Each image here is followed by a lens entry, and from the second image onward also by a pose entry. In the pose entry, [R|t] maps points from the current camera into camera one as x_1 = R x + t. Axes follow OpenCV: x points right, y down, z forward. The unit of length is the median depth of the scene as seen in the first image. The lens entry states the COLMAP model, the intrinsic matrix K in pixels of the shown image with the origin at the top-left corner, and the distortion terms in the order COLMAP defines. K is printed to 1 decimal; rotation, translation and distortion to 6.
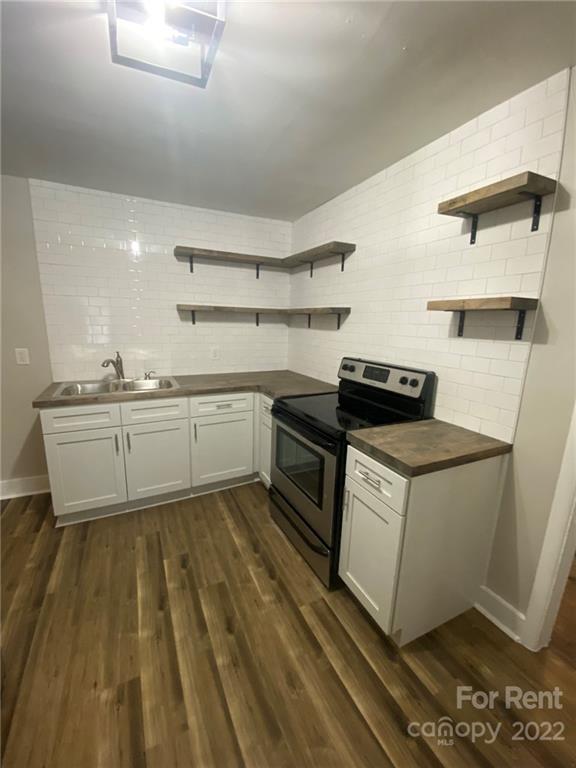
lens RADIAL K [[301.4, 0, 288.0], [0, 301.4, 384.0], [0, 0, 1]] dist [-0.035459, -0.000021]
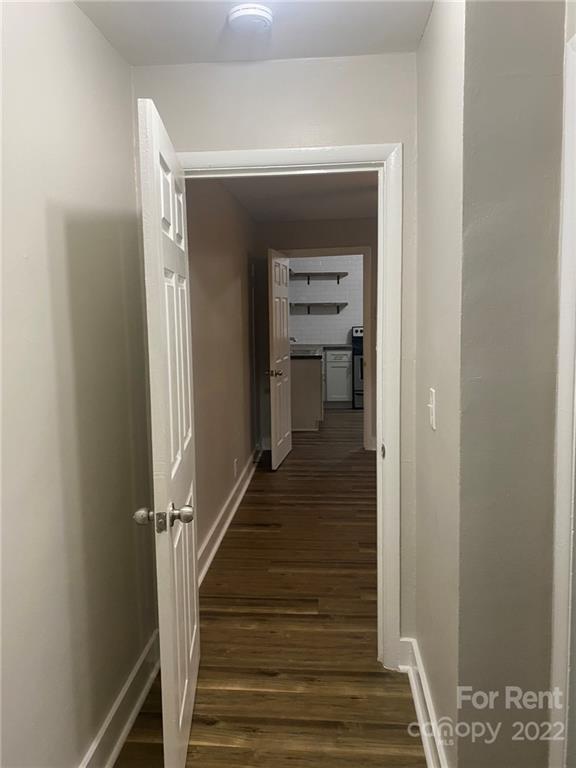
lens RADIAL K [[569.2, 0, 288.0], [0, 569.2, 384.0], [0, 0, 1]] dist [0.006283, 0.001474]
pose [[0.528714, -0.128586, 0.839004, -3.875257], [0.200059, 0.979489, 0.024046, 0.127205], [-0.824887, 0.155137, 0.543594, -0.778821]]
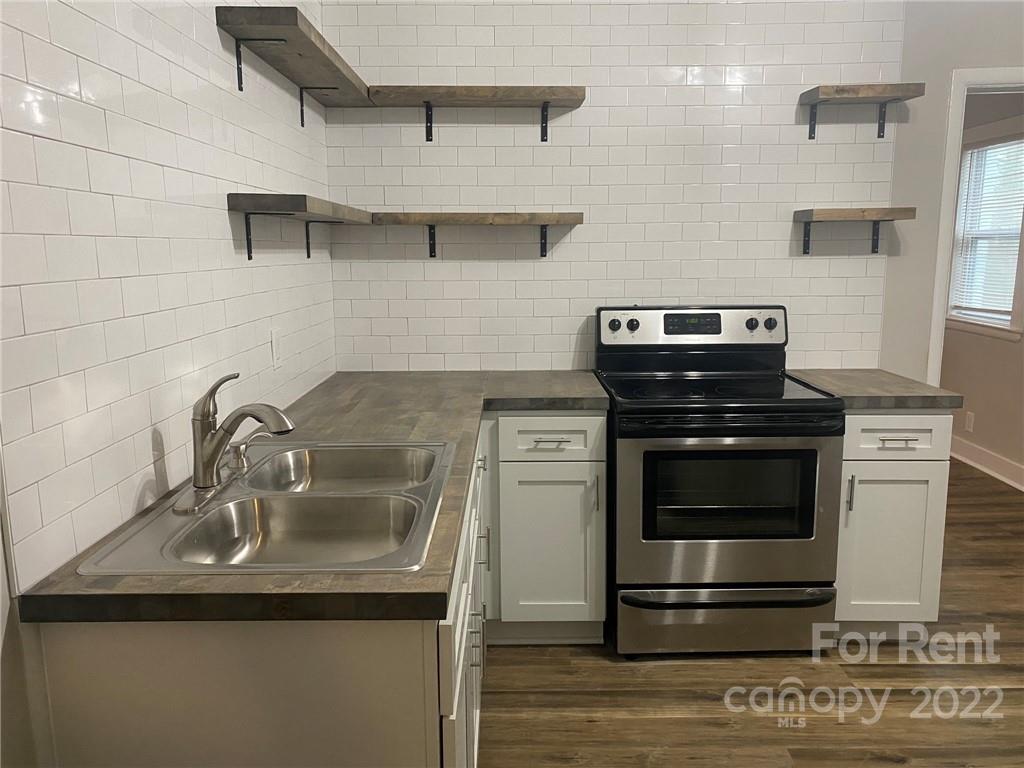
lens RADIAL K [[758.9, 0, 512.8], [0, 758.9, 367.0], [0, 0, 1]] dist [0.006283, 0.001474]
pose [[0.457610, -0.165409, 0.873632, -1.245183], [0.198017, 0.976827, 0.081226, -0.146851], [-0.866823, 0.135825, 0.479760, 0.593419]]
